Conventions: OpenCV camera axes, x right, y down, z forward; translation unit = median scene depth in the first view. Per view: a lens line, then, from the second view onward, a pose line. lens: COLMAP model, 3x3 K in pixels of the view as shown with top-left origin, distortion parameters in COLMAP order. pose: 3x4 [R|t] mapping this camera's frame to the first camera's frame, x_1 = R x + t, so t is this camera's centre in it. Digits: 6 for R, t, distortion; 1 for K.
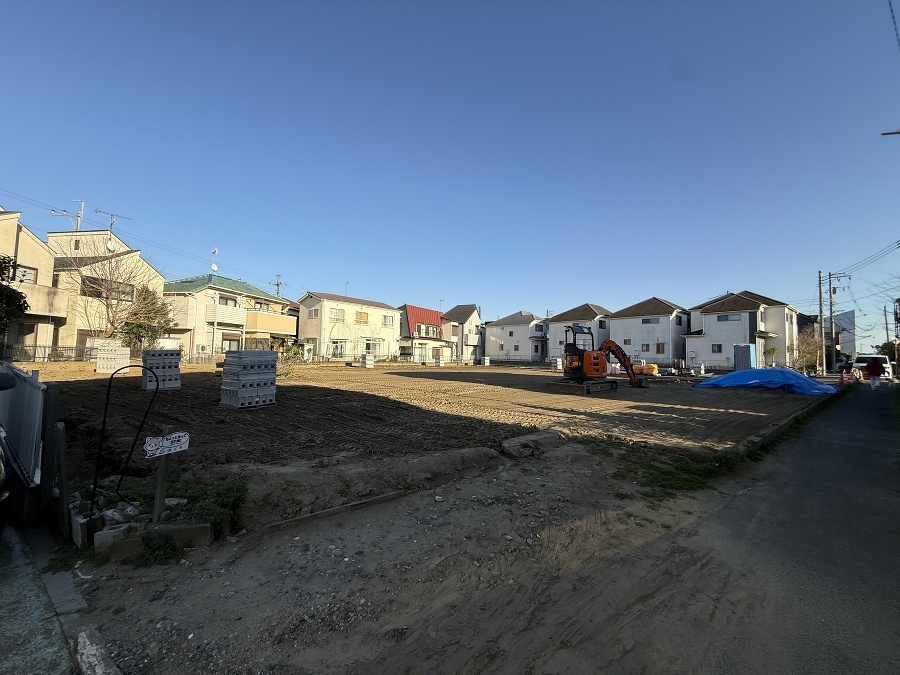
lens RADIAL K [[356.0, 0, 450.0], [0, 356.0, 337.5], [0, 0, 1]] dist [0.000300, 0.000285]
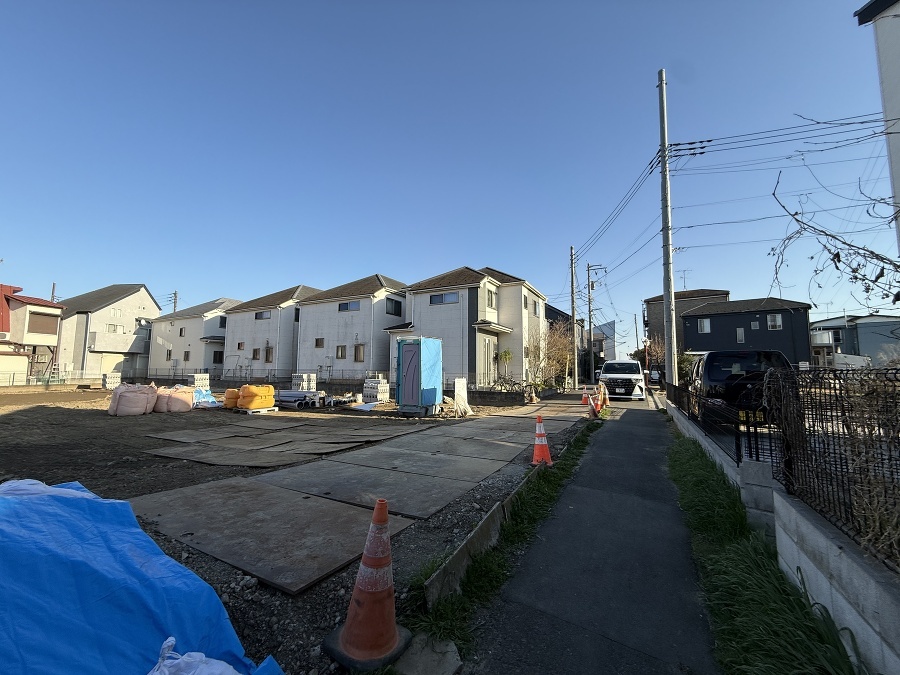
lens RADIAL K [[356.0, 0, 450.0], [0, 356.0, 337.5], [0, 0, 1]] dist [0.000300, 0.000285]
pose [[0.919368, 0.016362, 0.393057, 0.524496], [-0.003401, 0.999428, -0.033648, 0.025468], [-0.393383, 0.029598, 0.918898, 0.430639]]
